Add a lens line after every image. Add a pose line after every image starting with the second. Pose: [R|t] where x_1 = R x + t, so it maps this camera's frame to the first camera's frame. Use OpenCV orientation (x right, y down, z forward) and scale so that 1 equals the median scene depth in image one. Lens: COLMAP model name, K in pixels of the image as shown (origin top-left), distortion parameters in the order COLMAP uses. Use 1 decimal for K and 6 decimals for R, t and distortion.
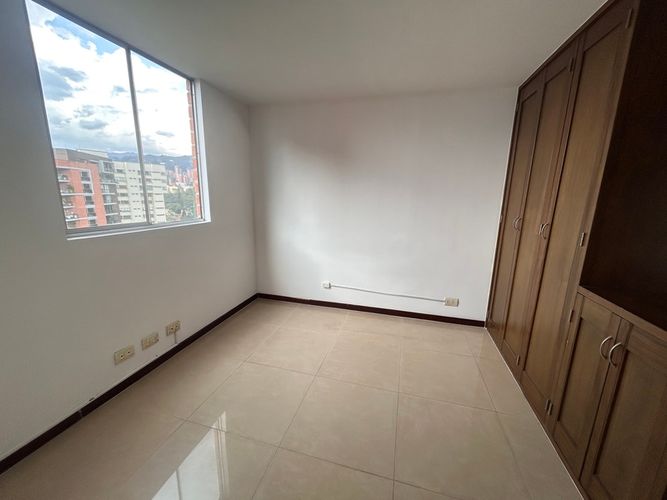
lens RADIAL K [[267.8, 0, 333.5], [0, 267.8, 250.0], [0, 0, 1]] dist [-0.000786, -0.000059]
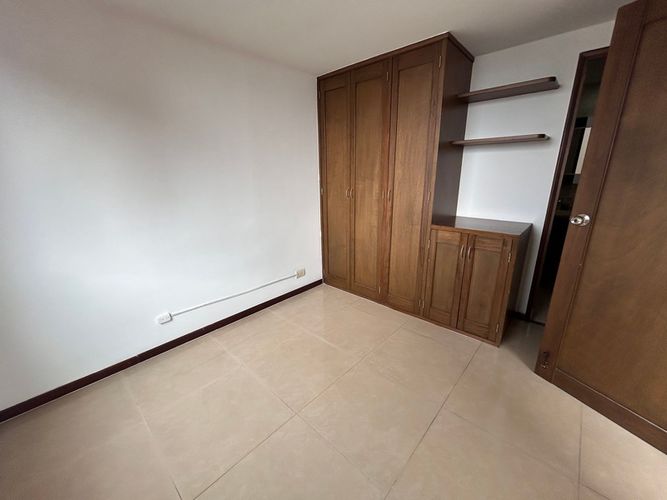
lens RADIAL K [[267.8, 0, 333.5], [0, 267.8, 250.0], [0, 0, 1]] dist [-0.000786, -0.000059]
pose [[0.458283, -0.271675, 0.846268, -0.392614], [0.206895, 0.958592, 0.195693, -0.081420], [-0.864391, 0.085406, 0.495514, 0.351288]]
